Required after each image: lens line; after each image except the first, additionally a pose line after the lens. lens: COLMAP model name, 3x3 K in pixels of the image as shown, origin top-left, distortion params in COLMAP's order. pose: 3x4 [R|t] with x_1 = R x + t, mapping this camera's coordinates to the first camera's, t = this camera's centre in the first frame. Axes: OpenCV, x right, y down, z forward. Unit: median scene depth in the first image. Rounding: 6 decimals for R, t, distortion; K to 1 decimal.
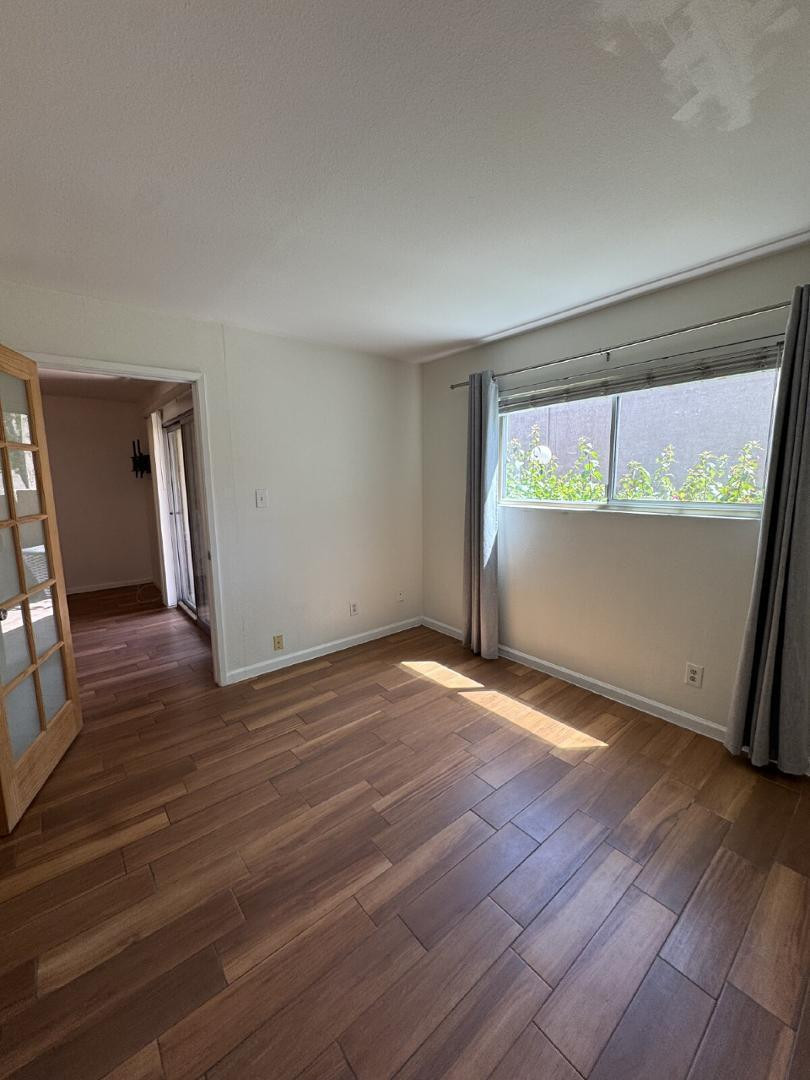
lens RADIAL K [[430.7, 0, 410.5], [0, 430.7, 541.6], [0, 0, 1]] dist [-0.003485, -0.000341]
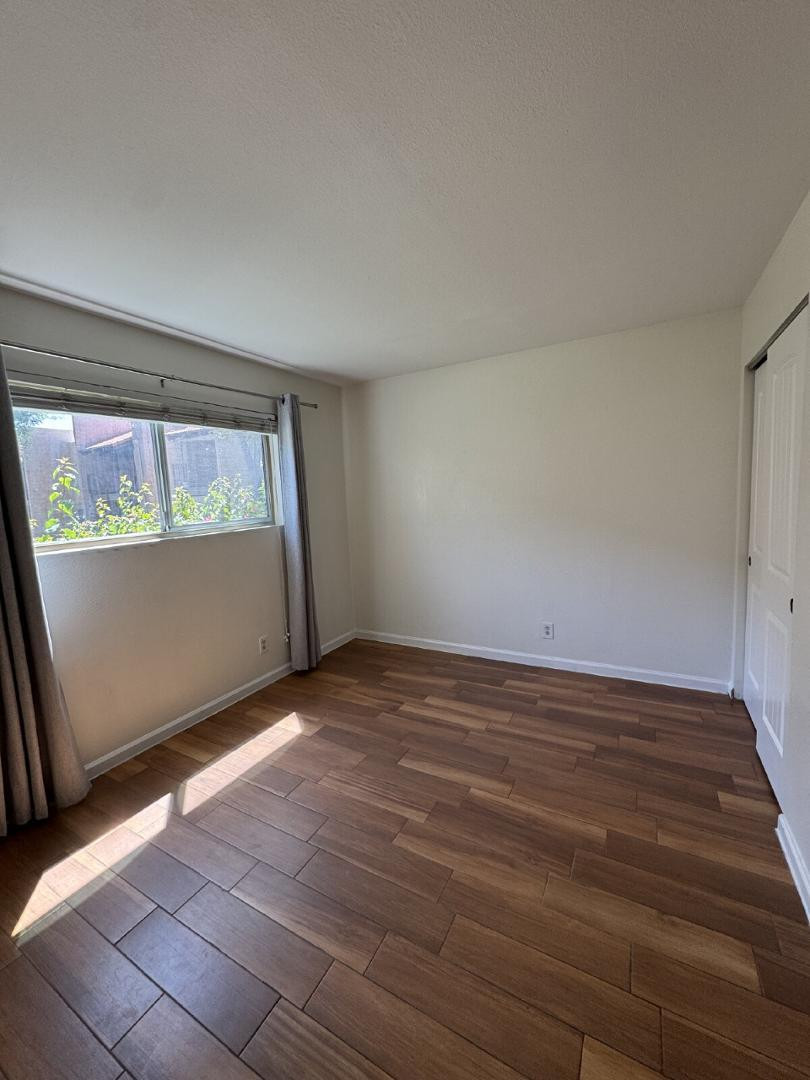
lens RADIAL K [[430.7, 0, 411.3], [0, 430.7, 534.1], [0, 0, 1]] dist [-0.003485, -0.000341]
pose [[-0.371878, -0.062272, 0.926190, -0.760899], [0.185869, 0.972547, 0.140017, -0.134203], [-0.909483, 0.224219, -0.350095, 0.982281]]
